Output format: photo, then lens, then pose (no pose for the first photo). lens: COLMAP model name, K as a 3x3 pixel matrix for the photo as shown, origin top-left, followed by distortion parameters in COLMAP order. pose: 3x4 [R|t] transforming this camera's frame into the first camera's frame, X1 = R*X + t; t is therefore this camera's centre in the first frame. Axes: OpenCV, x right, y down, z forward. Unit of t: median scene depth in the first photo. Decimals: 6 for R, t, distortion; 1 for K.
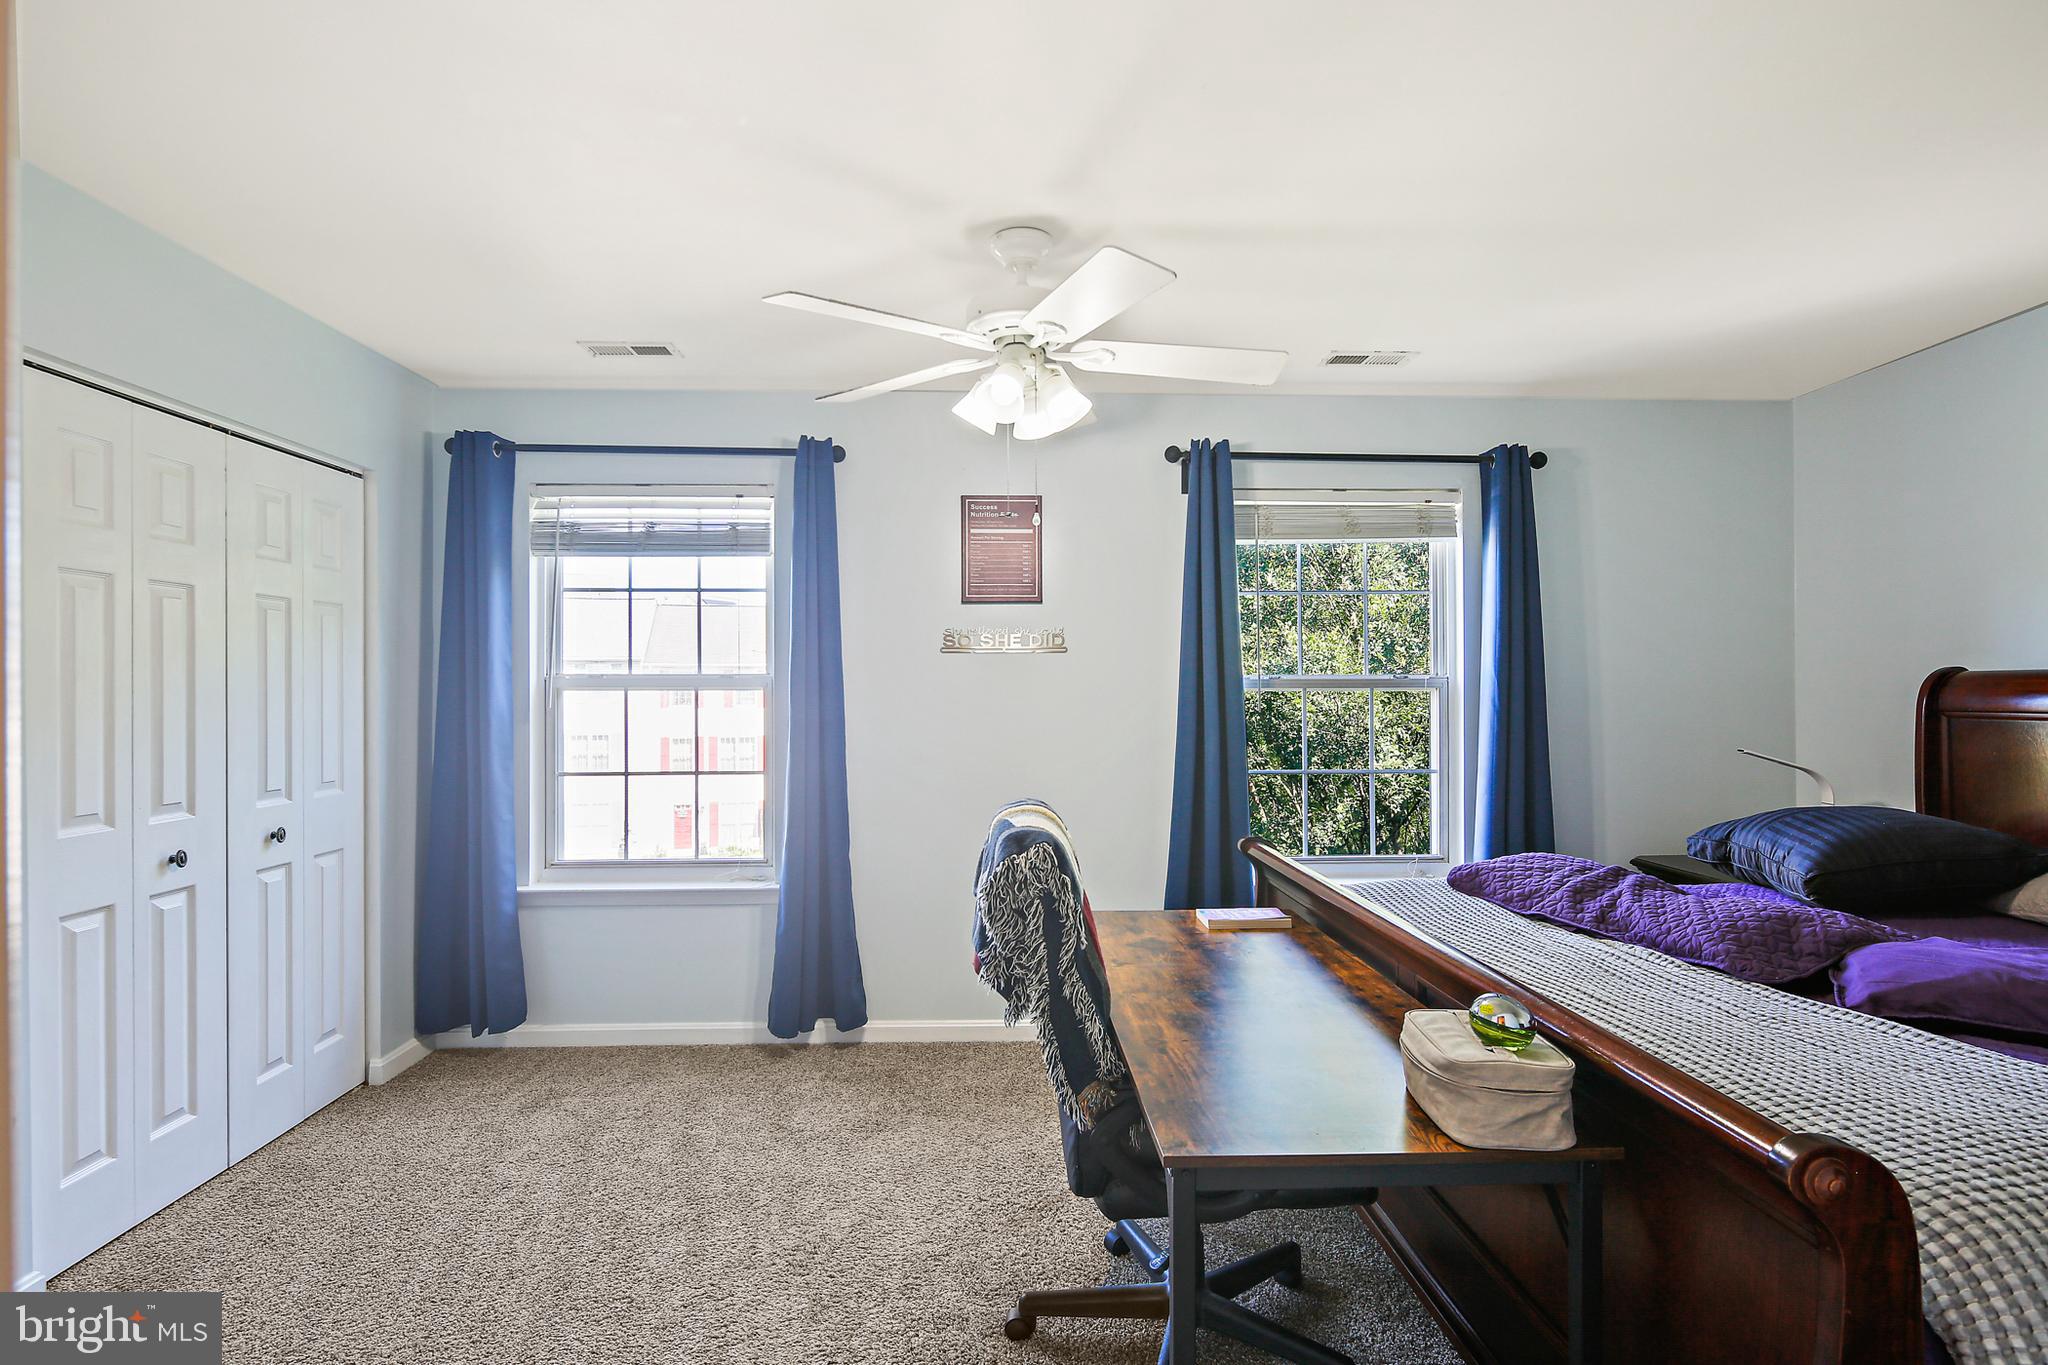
lens RADIAL K [[998.6, 0, 1022.7], [0, 998.6, 687.6], [0, 0, 1]] dist [0.001594, -0.001639]
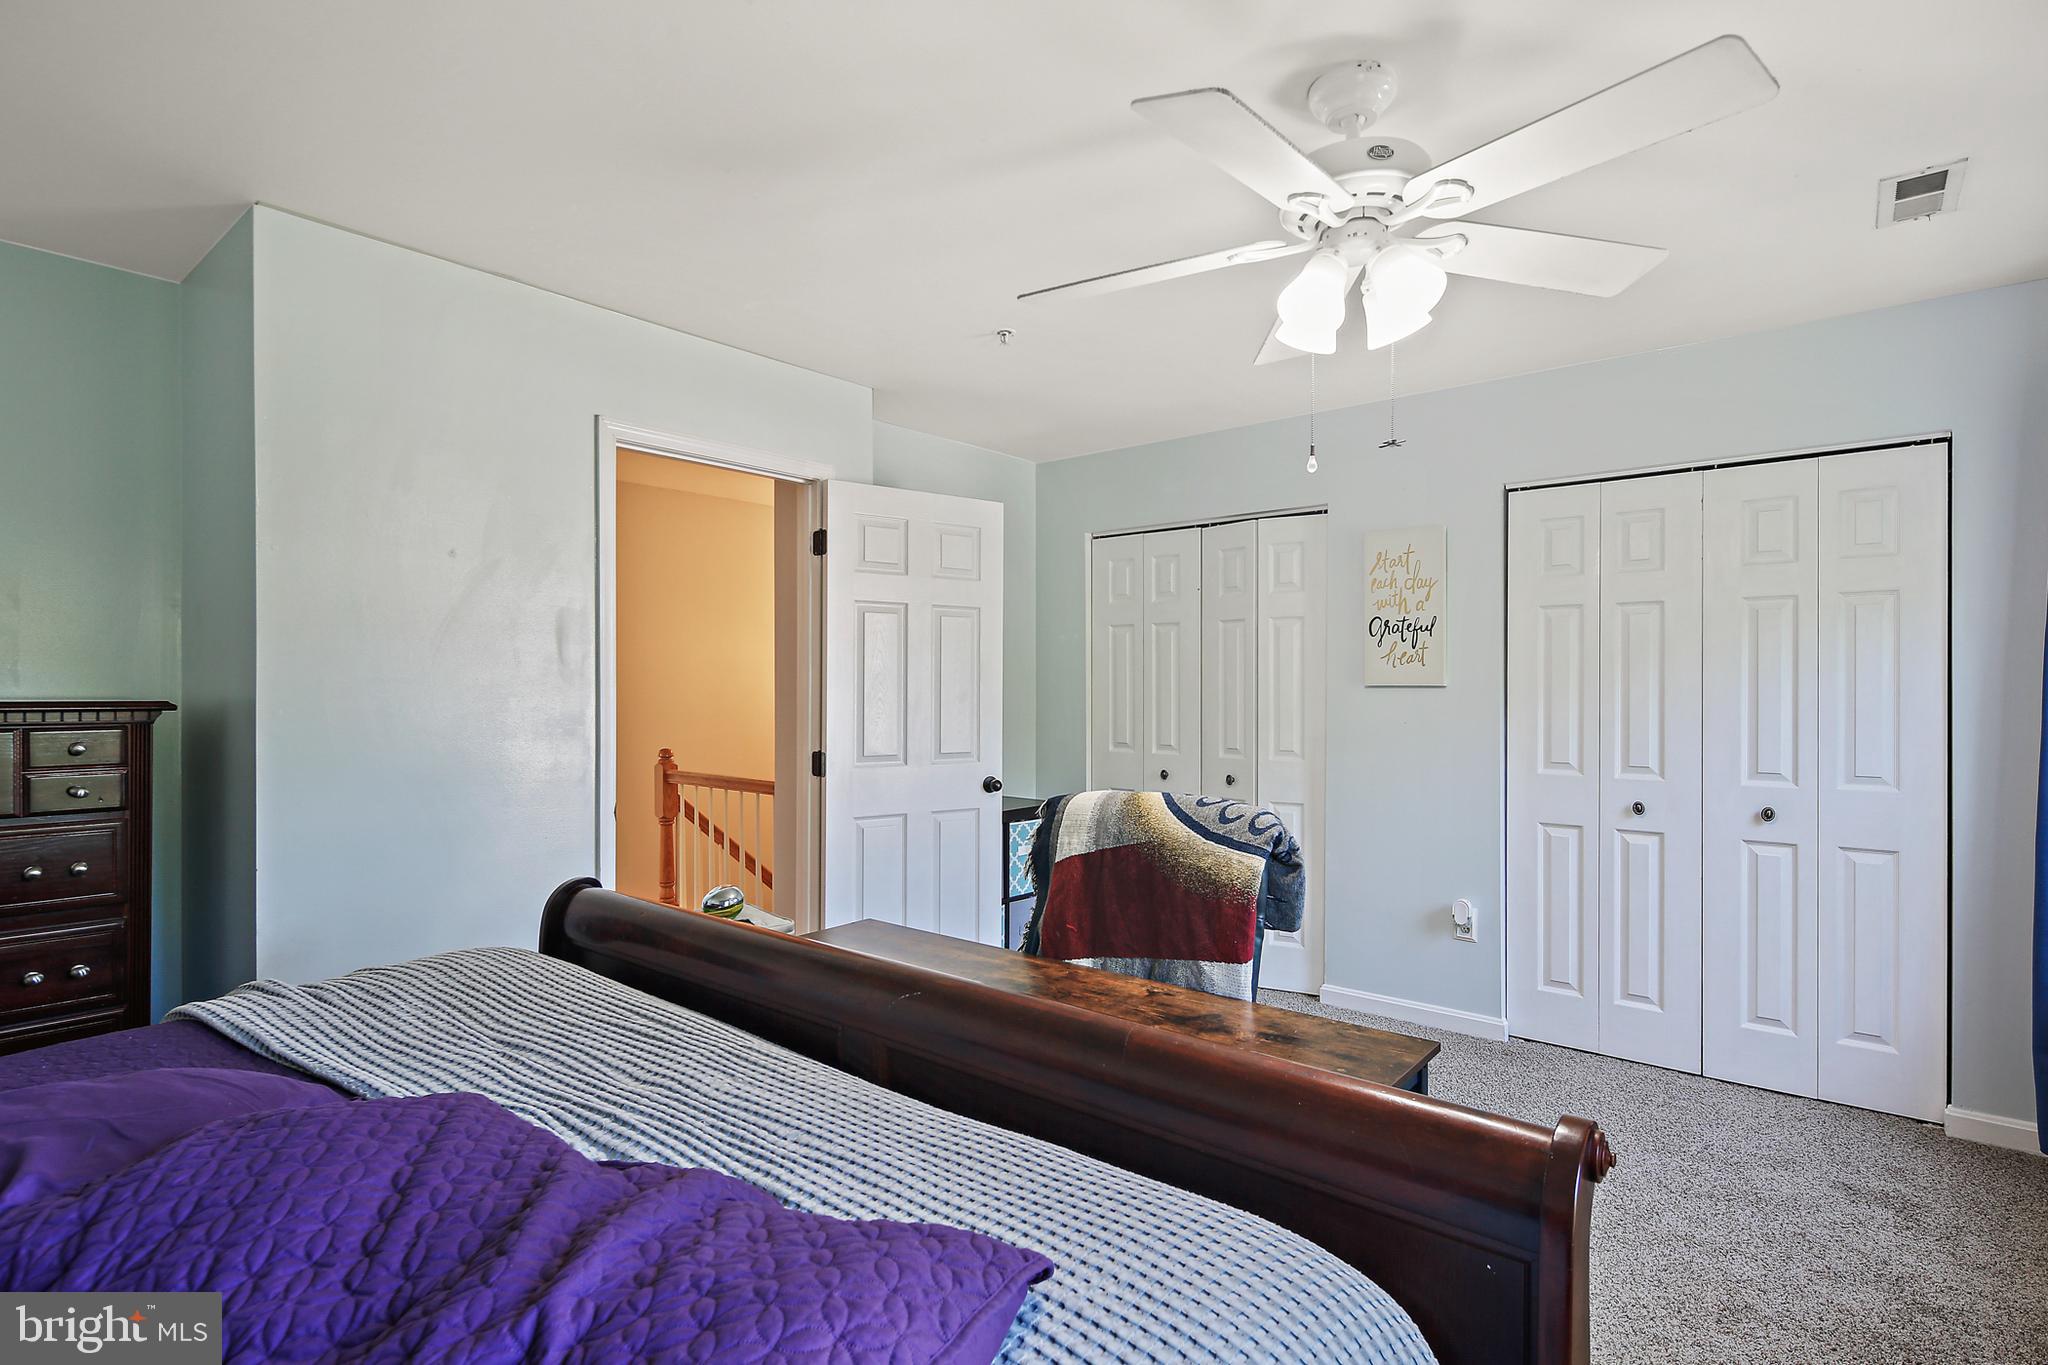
lens RADIAL K [[998.6, 0, 1022.7], [0, 998.6, 687.6], [0, 0, 1]] dist [0.001594, -0.001639]
pose [[-0.679005, -0.000032, -0.734134, 0.485280], [0.002947, 0.999992, -0.002769, 0.007271], [0.734128, -0.004043, -0.678999, 0.898496]]
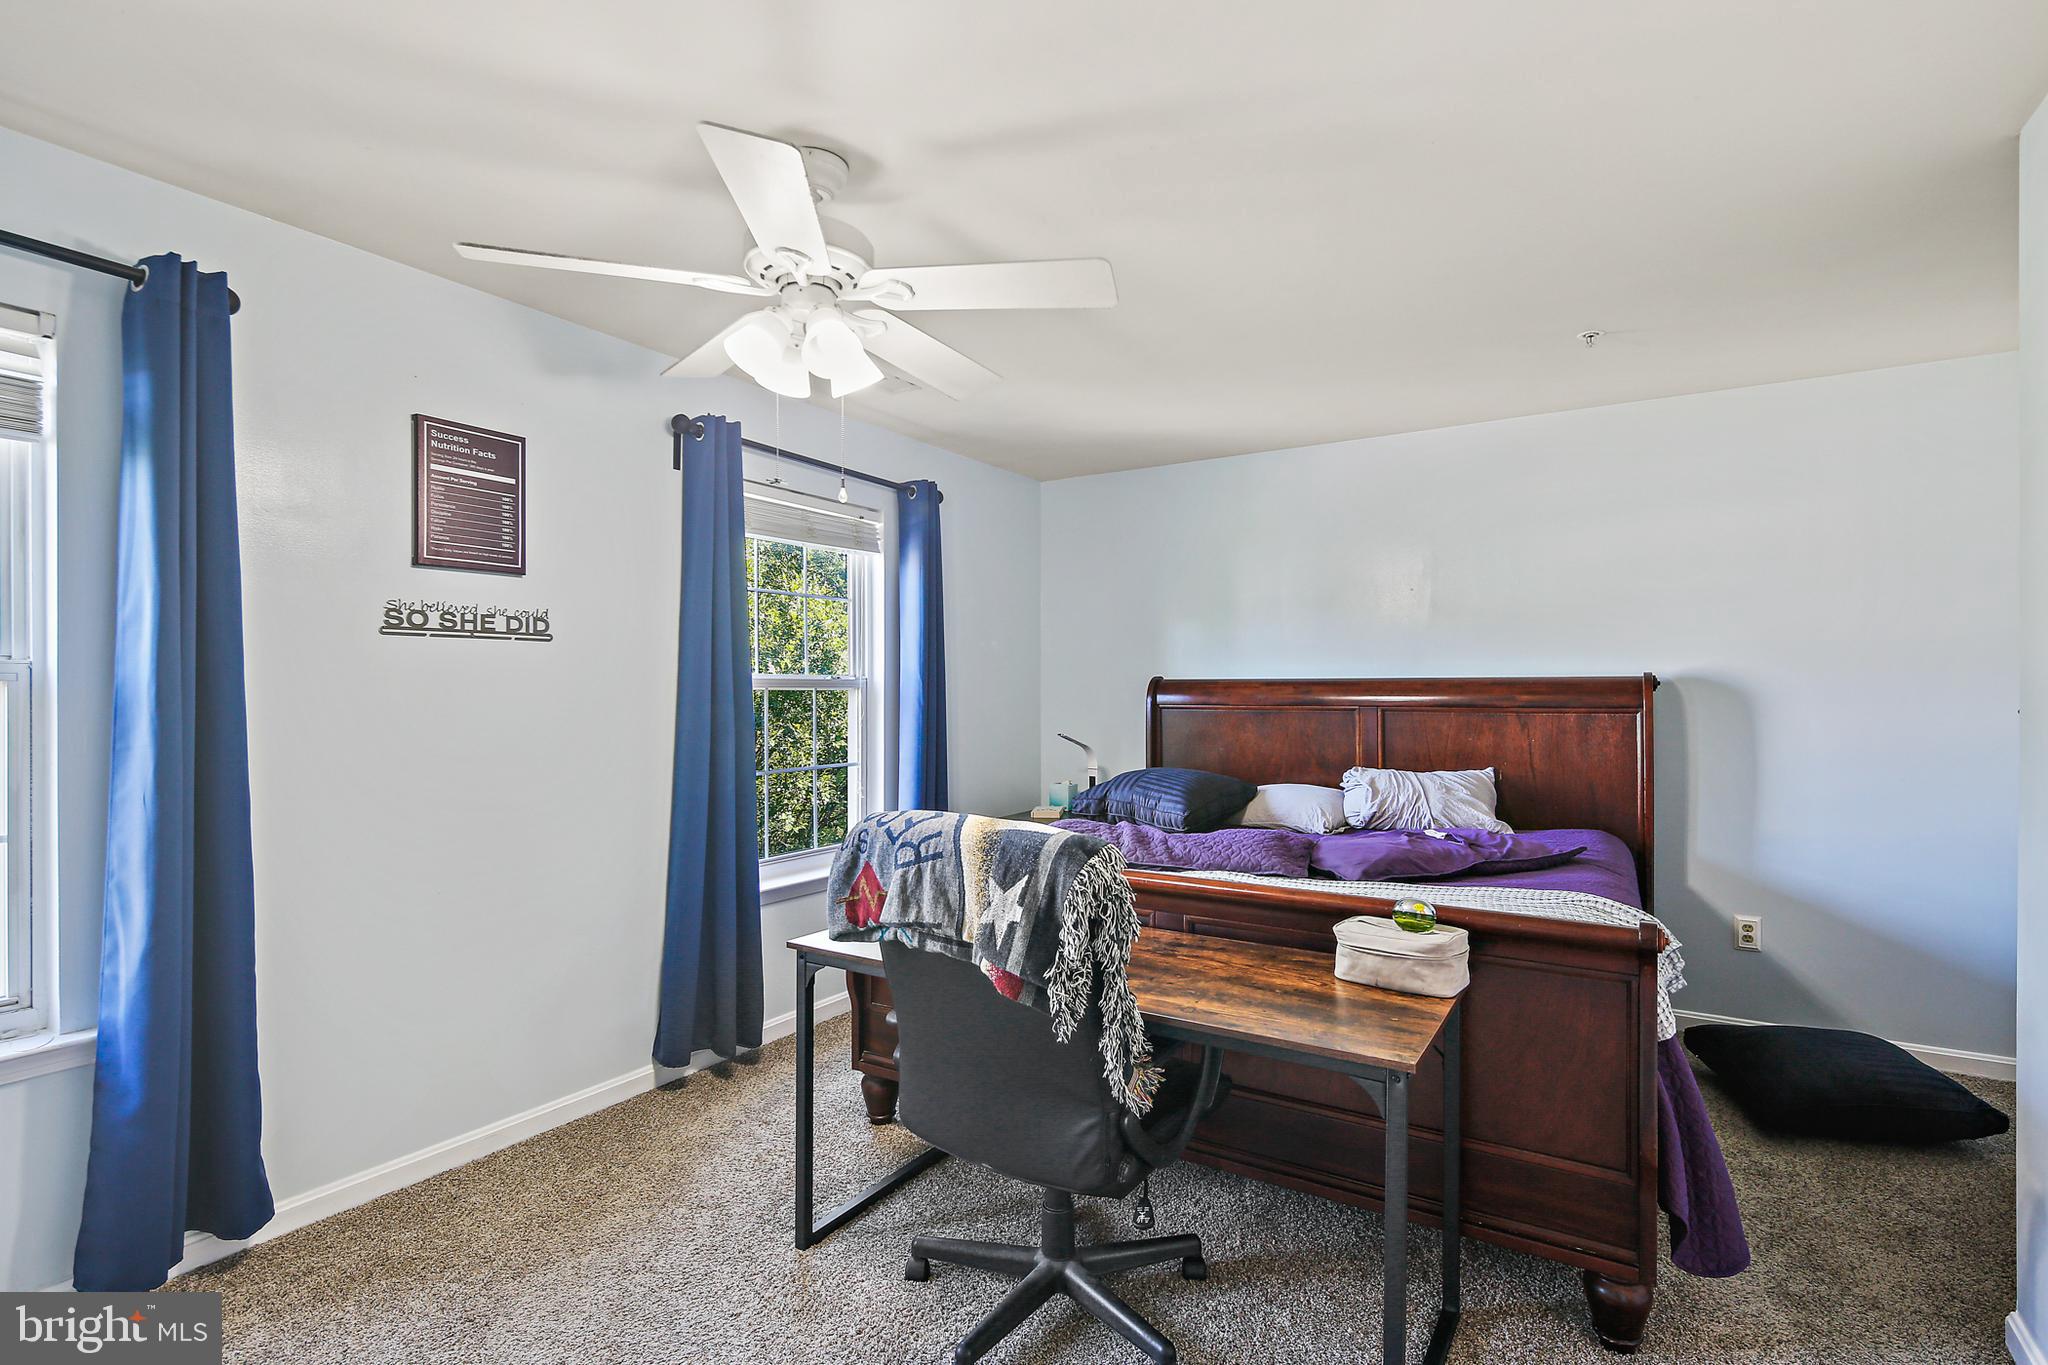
lens RADIAL K [[998.6, 0, 1022.7], [0, 998.6, 687.6], [0, 0, 1]] dist [0.001594, -0.001639]
pose [[0.563357, 0.004953, 0.826199, -0.412626], [-0.004992, 0.999984, -0.002591, 0.001958], [-0.826199, -0.002664, 0.563373, 0.248177]]
